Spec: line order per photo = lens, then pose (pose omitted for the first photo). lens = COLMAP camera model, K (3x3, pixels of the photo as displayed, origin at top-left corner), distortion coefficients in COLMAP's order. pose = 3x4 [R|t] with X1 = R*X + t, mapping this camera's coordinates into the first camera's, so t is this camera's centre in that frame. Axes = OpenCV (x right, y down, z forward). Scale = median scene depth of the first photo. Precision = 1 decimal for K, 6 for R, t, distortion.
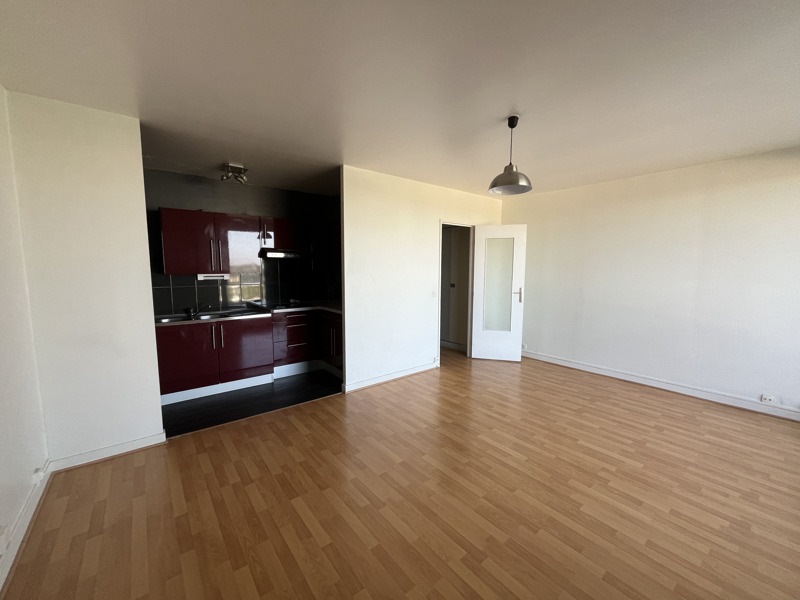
lens RADIAL K [[322.1, 0, 399.5], [0, 322.1, 299.7], [0, 0, 1]] dist [-0.001357, -0.000051]
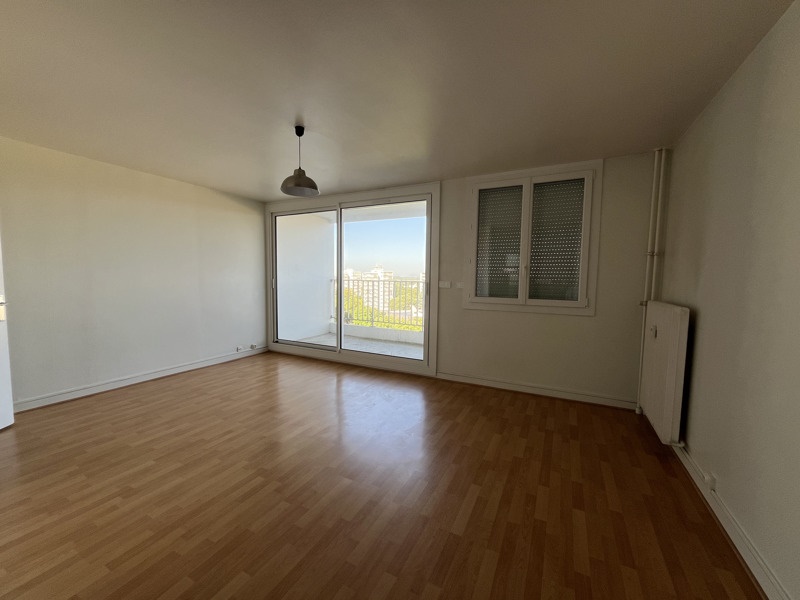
lens RADIAL K [[322.1, 0, 399.5], [0, 322.1, 300.2], [0, 0, 1]] dist [-0.001357, -0.000051]
pose [[-0.405866, -0.075121, 0.910840, -0.563745], [0.083371, 0.989418, 0.118751, -0.049326], [-0.910122, 0.124134, -0.395308, 0.802006]]
